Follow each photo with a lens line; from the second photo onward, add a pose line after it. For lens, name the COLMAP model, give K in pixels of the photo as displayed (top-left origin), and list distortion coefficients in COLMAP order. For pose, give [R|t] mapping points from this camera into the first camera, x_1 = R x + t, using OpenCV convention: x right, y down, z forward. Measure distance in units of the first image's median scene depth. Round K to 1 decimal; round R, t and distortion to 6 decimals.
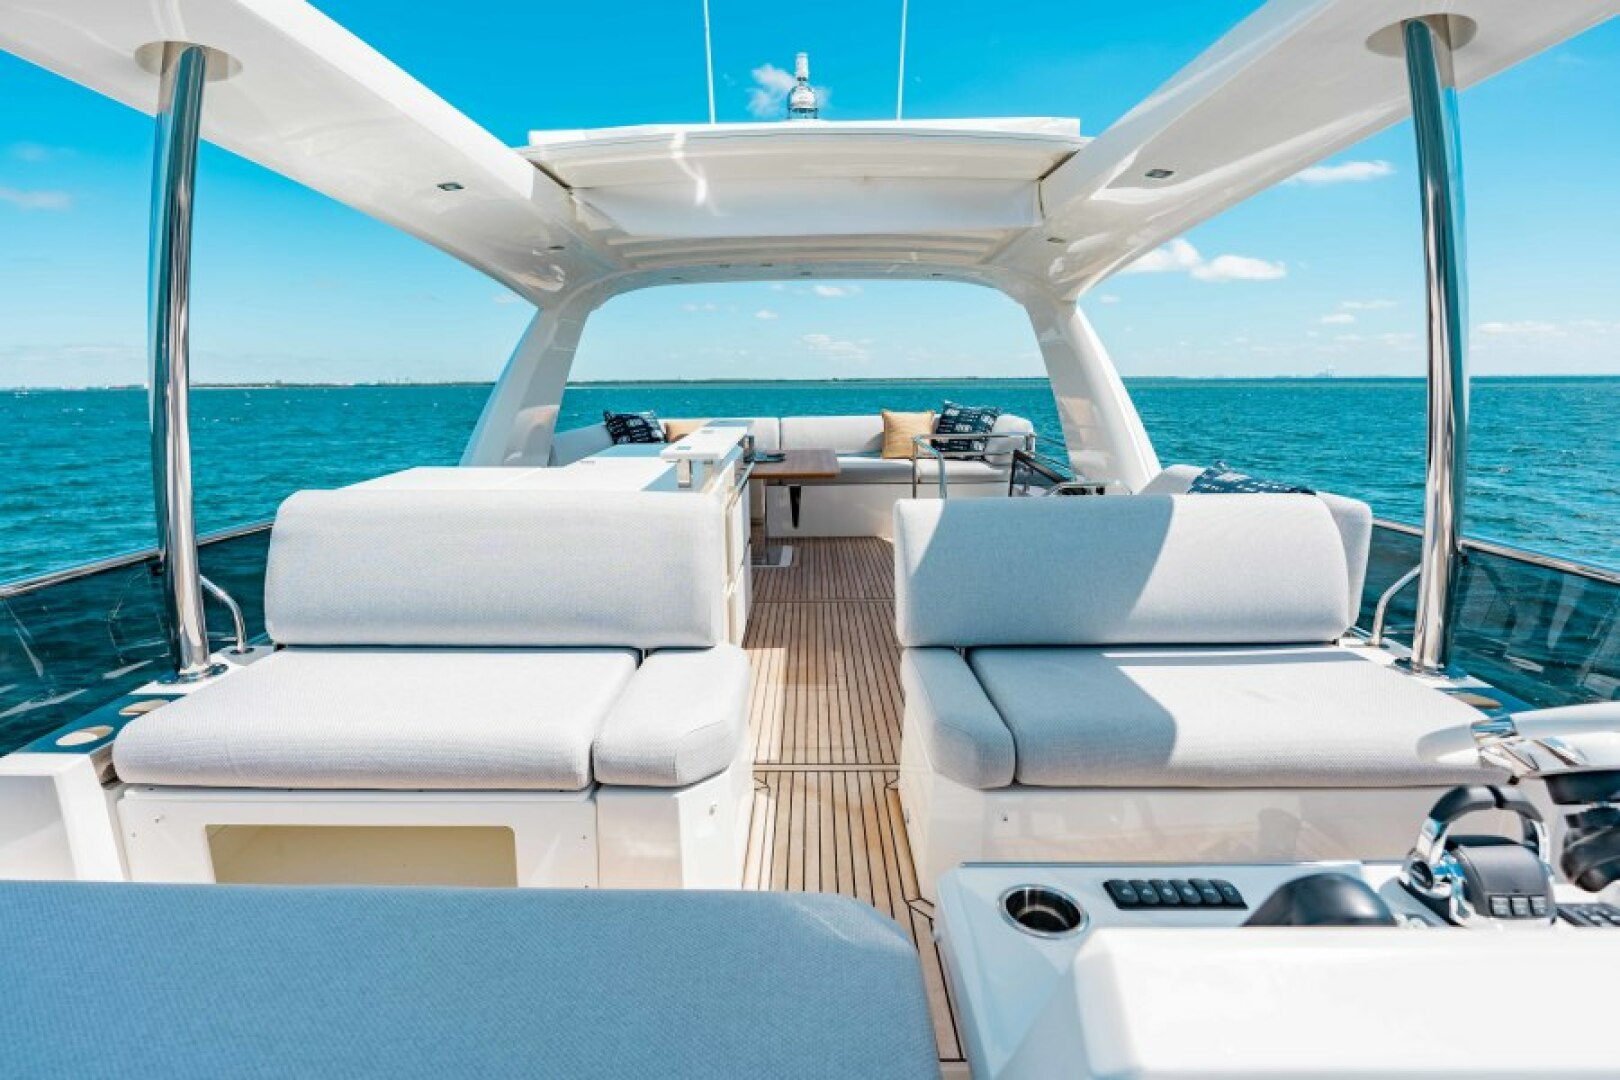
lens RADIAL K [[721.6, 0, 781.1], [0, 721.6, 538.1], [0, 0, 1]] dist [-0.003368, 0.000972]
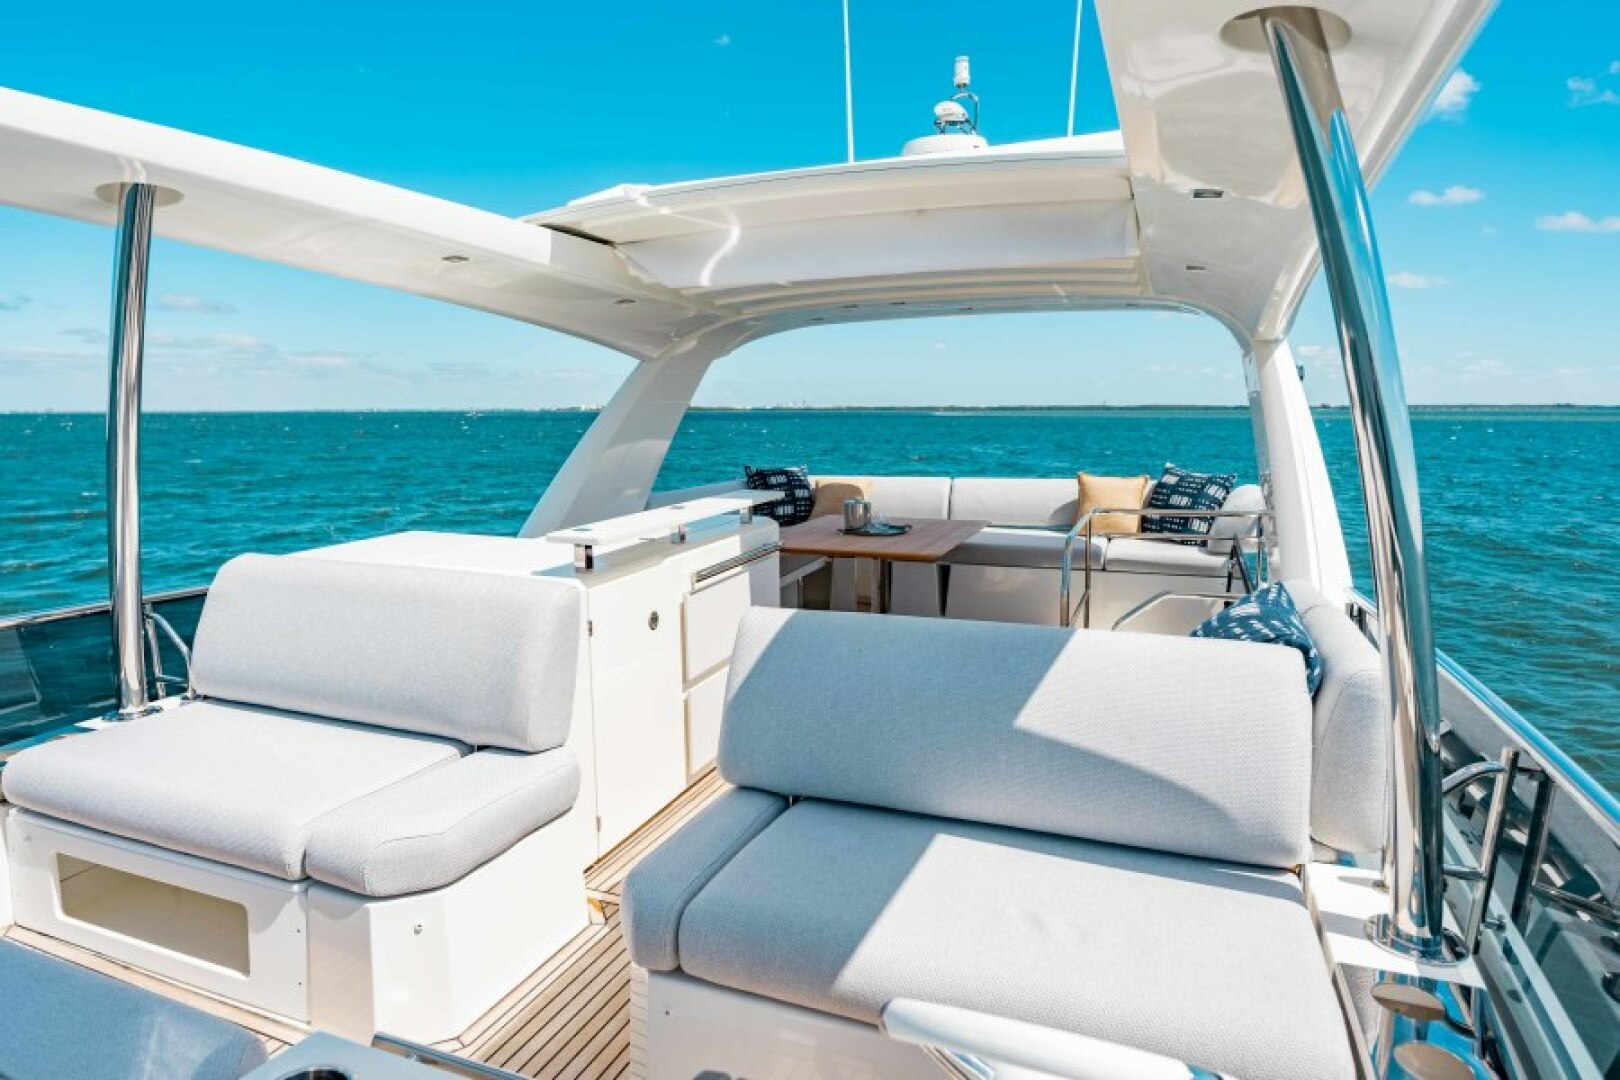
lens RADIAL K [[883.7, 0, 807.8], [0, 883.7, 536.4], [0, 0, 1]] dist [-0.005821, 0.001375]
pose [[0.941094, 0.053785, -0.333839, 0.531811], [-0.079599, 0.994763, -0.064121, -0.070806], [0.328642, 0.086917, 0.940447, 0.034591]]
